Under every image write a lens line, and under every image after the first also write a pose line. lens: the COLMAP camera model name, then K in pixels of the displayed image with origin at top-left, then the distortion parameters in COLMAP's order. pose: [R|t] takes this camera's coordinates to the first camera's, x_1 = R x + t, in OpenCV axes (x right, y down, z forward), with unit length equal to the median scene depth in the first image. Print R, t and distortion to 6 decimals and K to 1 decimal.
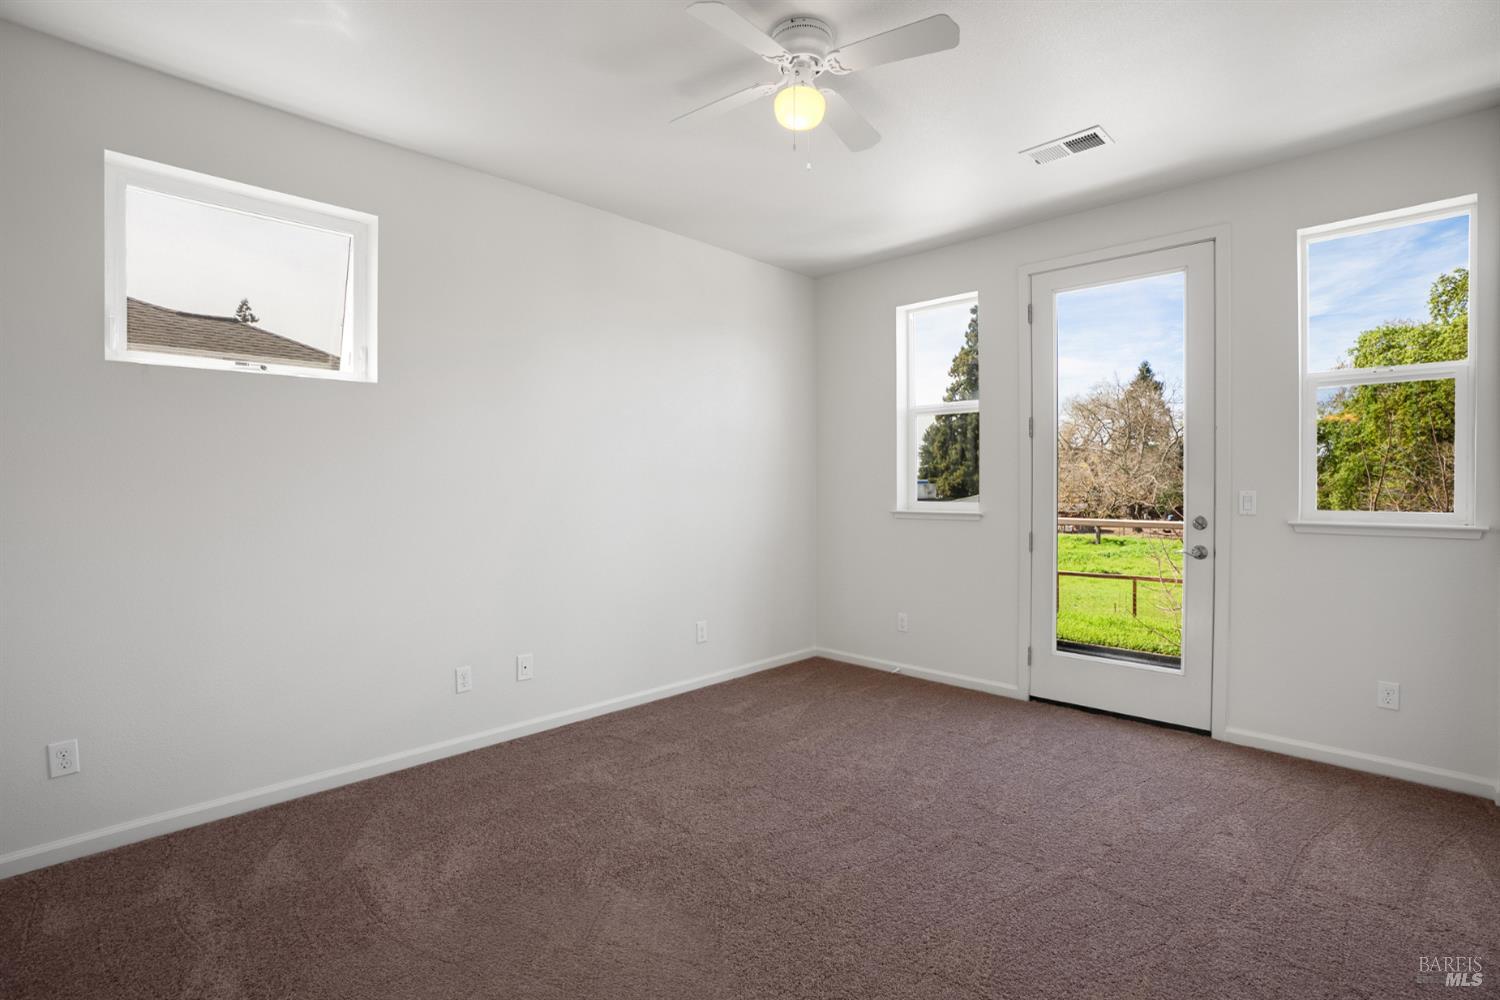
lens RADIAL K [[684.0, 0, 732.3], [0, 684.0, 487.9], [0, 0, 1]] dist [-0.048980, 0.013540]
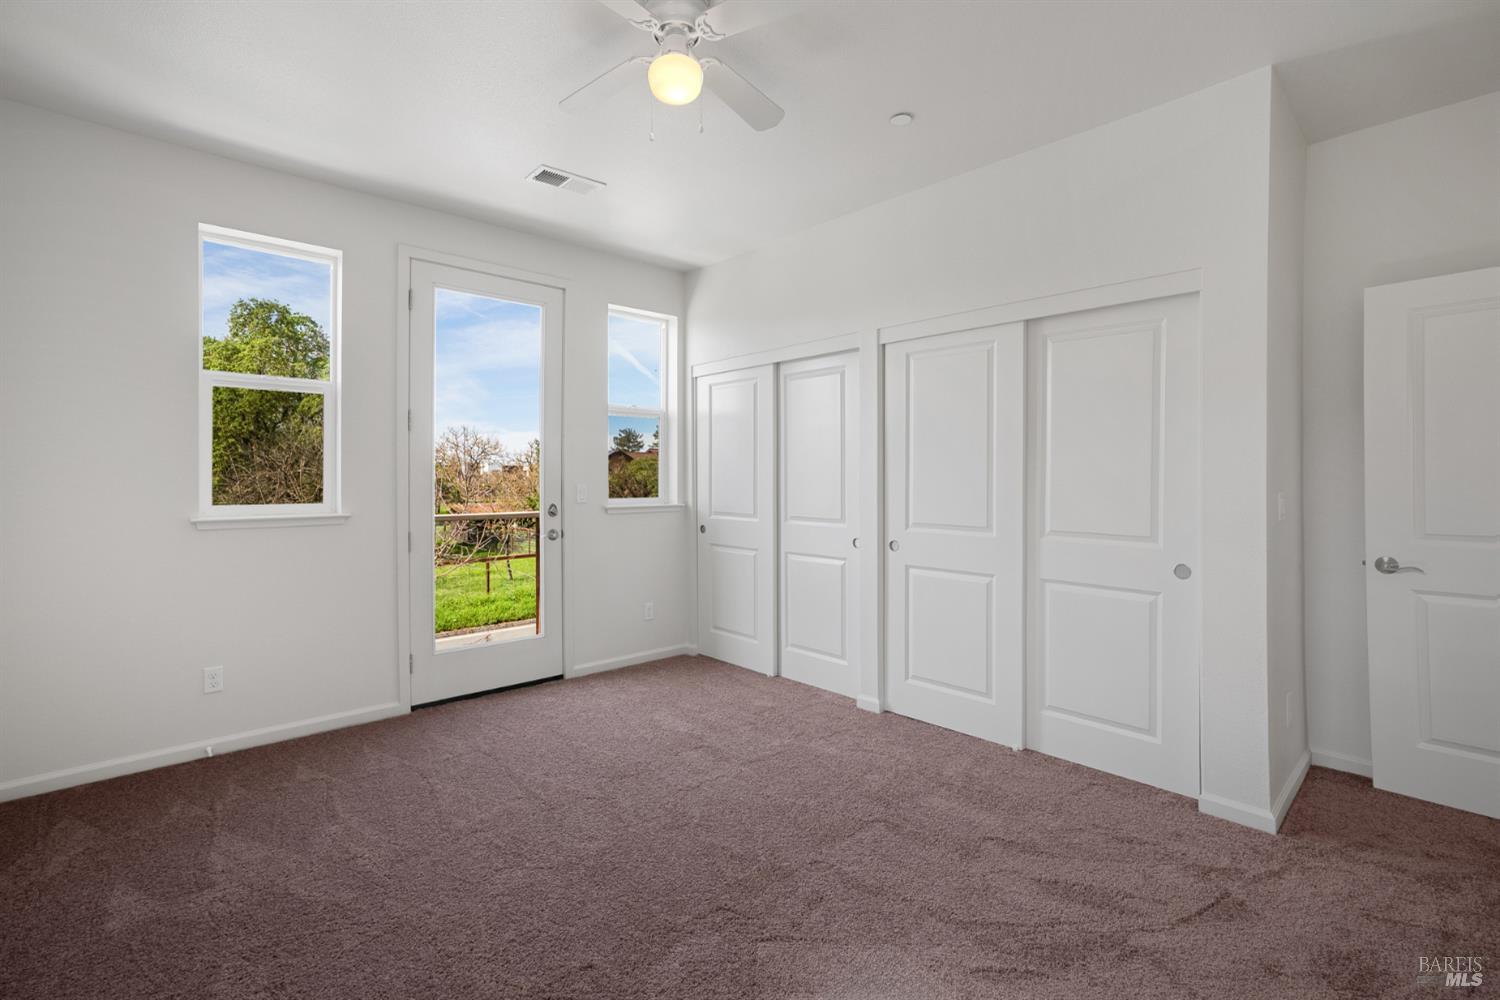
lens RADIAL K [[677.7, 0, 762.6], [0, 677.7, 479.4], [0, 0, 1]] dist [-0.039585, 0.000263]
pose [[0.043030, -0.000099, 0.999074, -0.439045], [0.009359, 0.999956, -0.000304, -0.002503], [-0.999030, 0.009364, 0.043029, 0.445345]]
